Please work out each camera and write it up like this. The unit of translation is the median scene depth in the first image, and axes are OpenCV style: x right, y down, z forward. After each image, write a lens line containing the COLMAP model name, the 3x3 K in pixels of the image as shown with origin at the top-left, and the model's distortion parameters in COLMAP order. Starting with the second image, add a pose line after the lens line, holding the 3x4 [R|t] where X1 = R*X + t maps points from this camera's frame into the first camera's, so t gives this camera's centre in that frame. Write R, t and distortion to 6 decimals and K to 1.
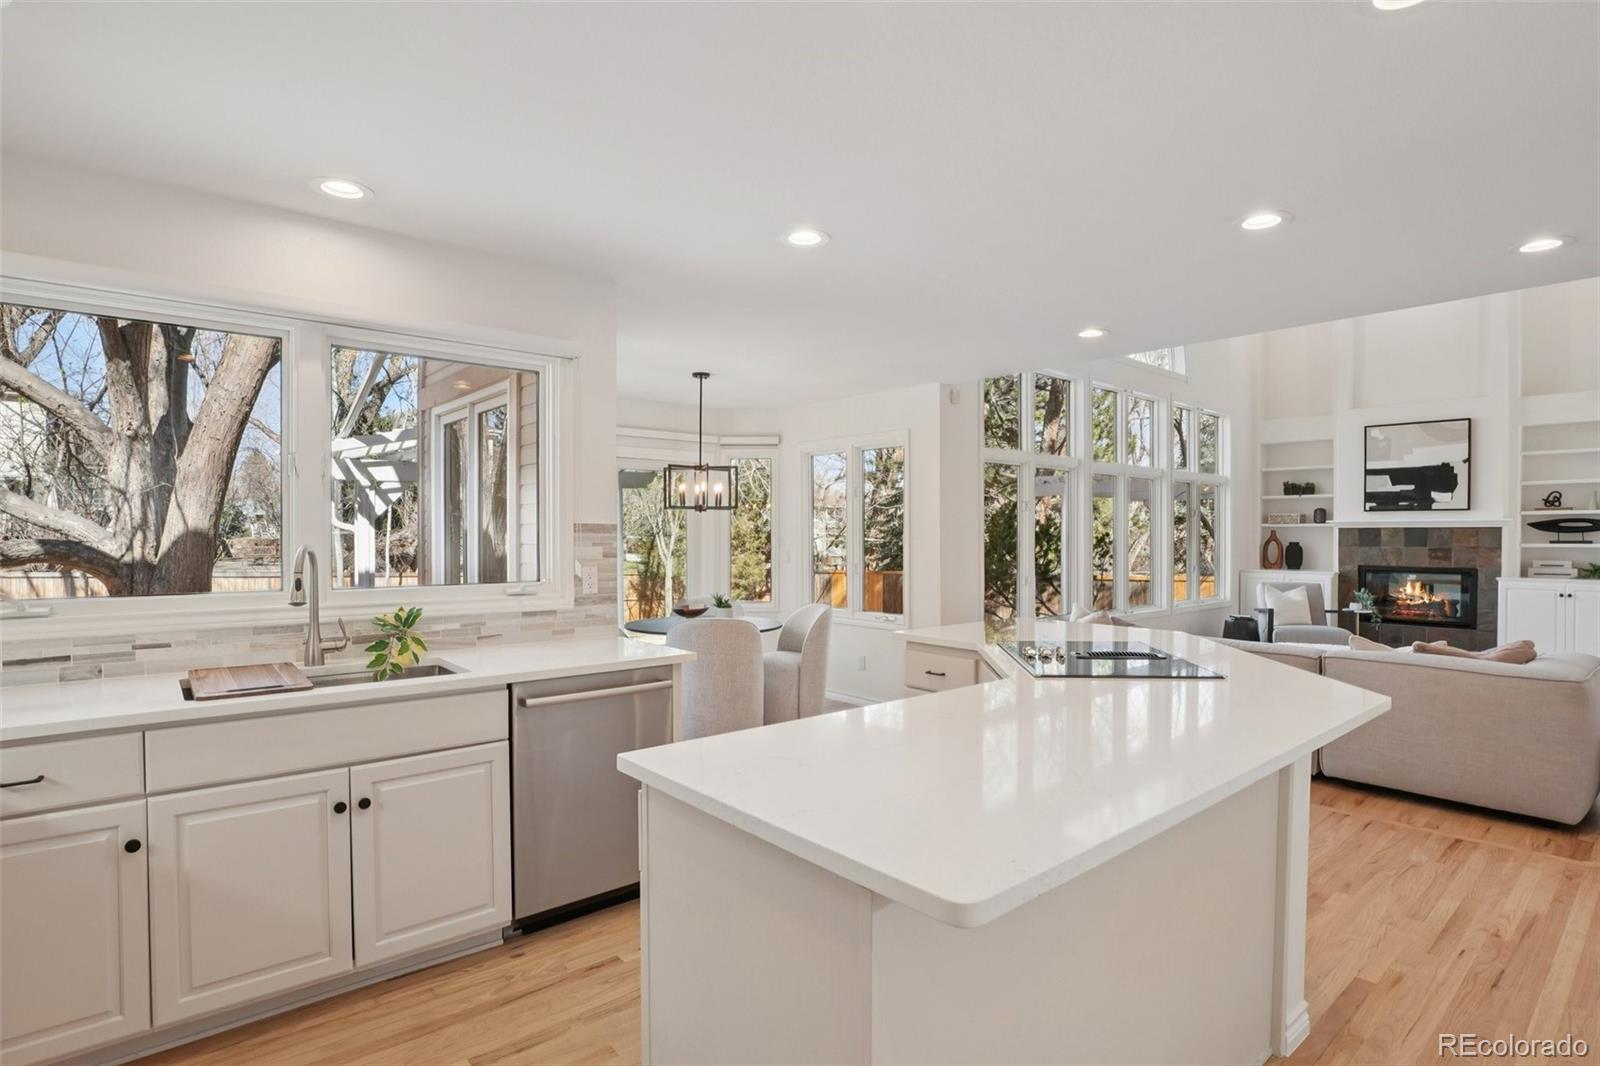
lens RADIAL K [[807.7, 0, 800.0], [0, 807.7, 533.0], [0, 0, 1]] dist [-0.037471, 0.000520]
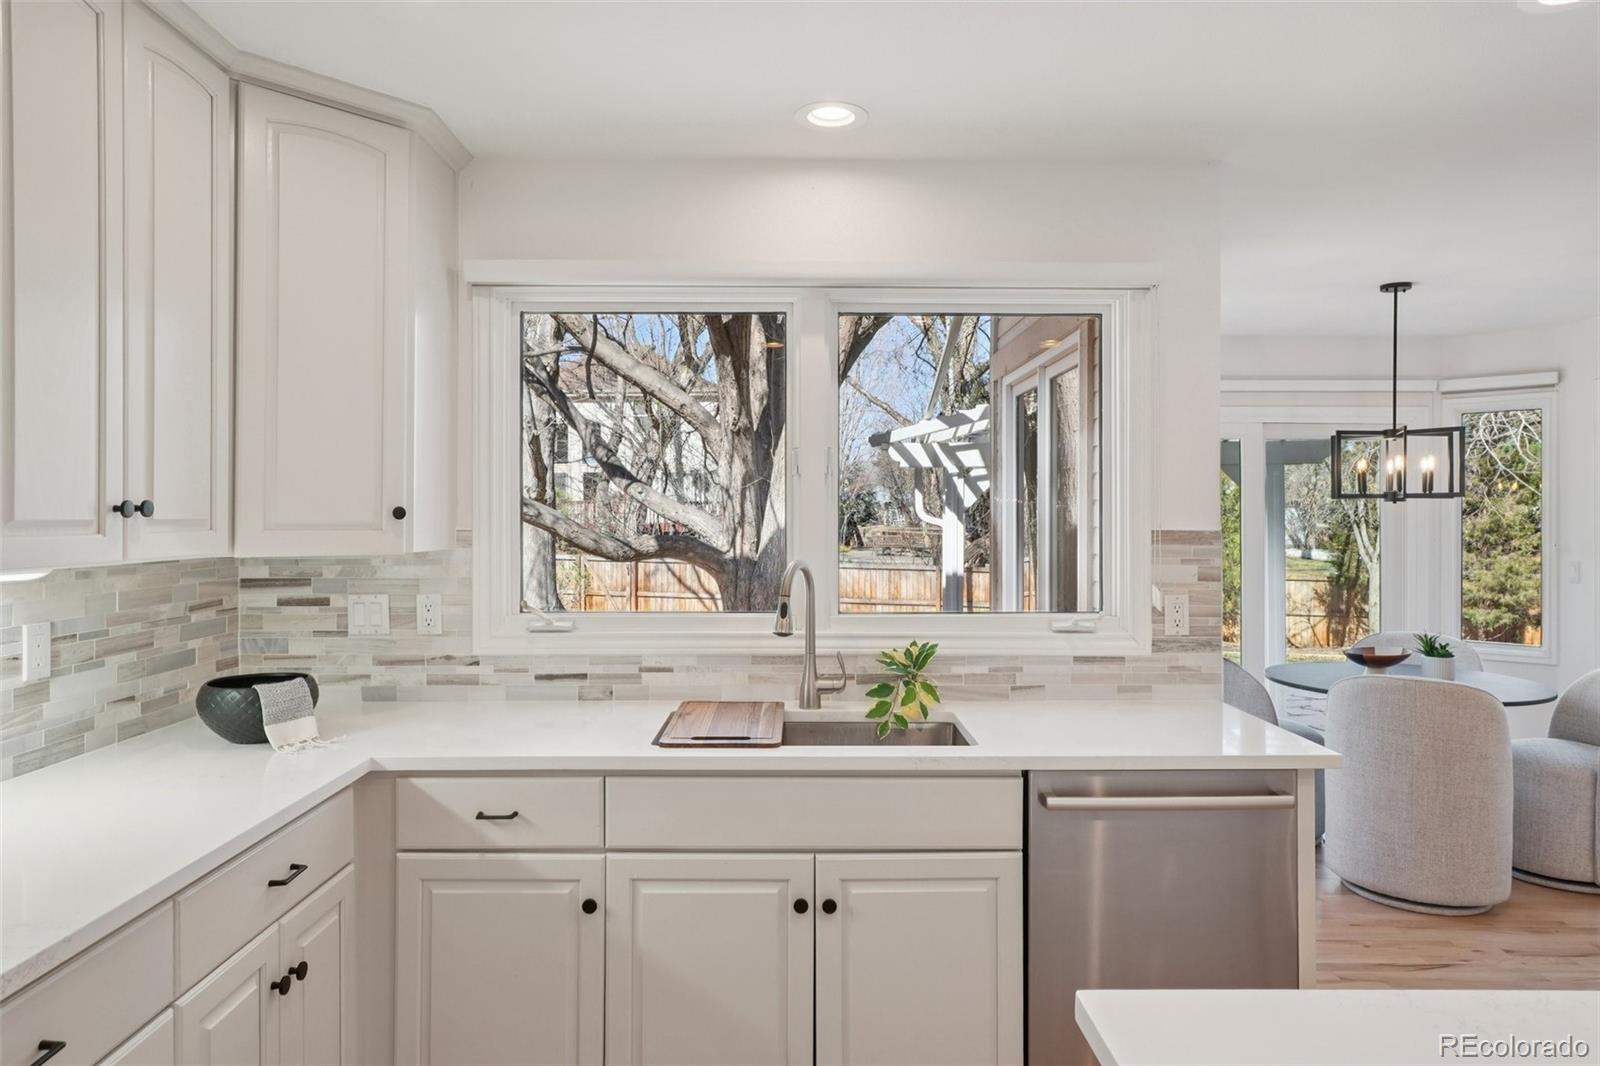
lens RADIAL K [[990.7, 0, 800.9], [0, 990.7, 517.8], [0, 0, 1]] dist [-0.001313, 0.002632]
pose [[0.767535, -0.001760, -0.641005, 0.018426], [0.001020, 0.999998, -0.001524, -0.013875], [0.641007, 0.000515, 0.767535, 0.107055]]
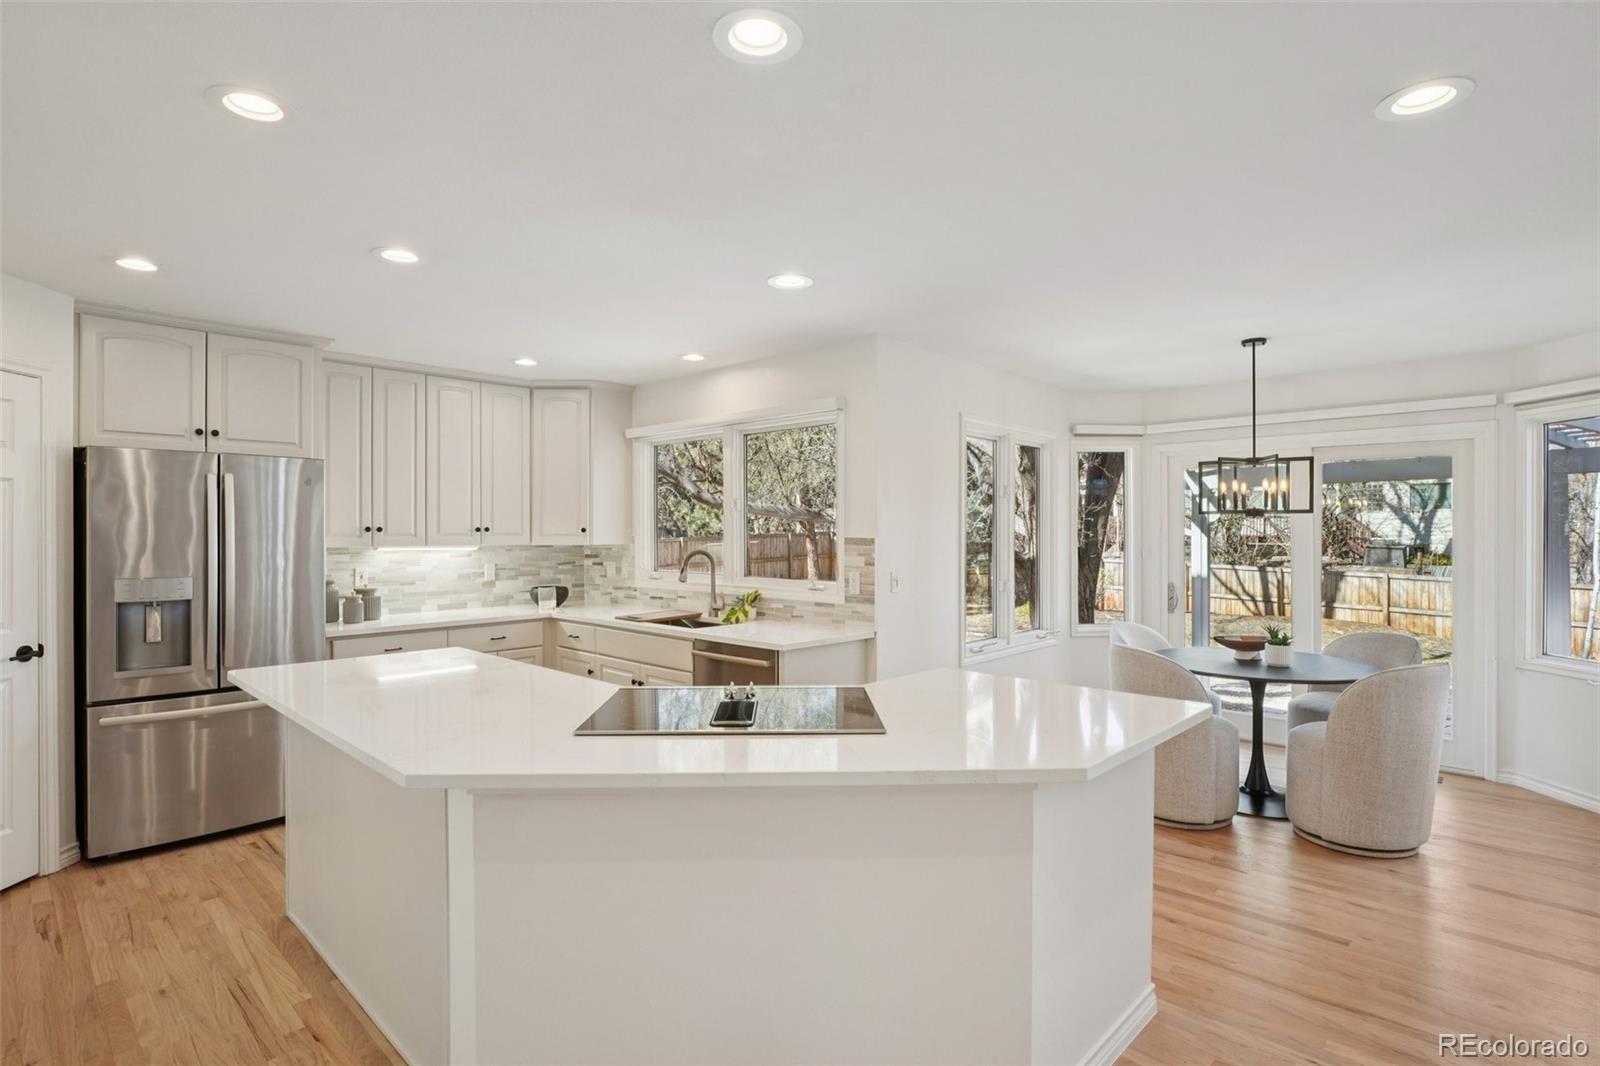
lens RADIAL K [[789.6, 0, 800.0], [0, 789.6, 533.0], [0, 0, 1]] dist [-0.028711, 0.000545]
pose [[0.105243, -0.000459, -0.994446, 0.613116], [0.002461, 0.999997, -0.000201, -0.012442], [0.994444, -0.002426, 0.105243, 0.510982]]
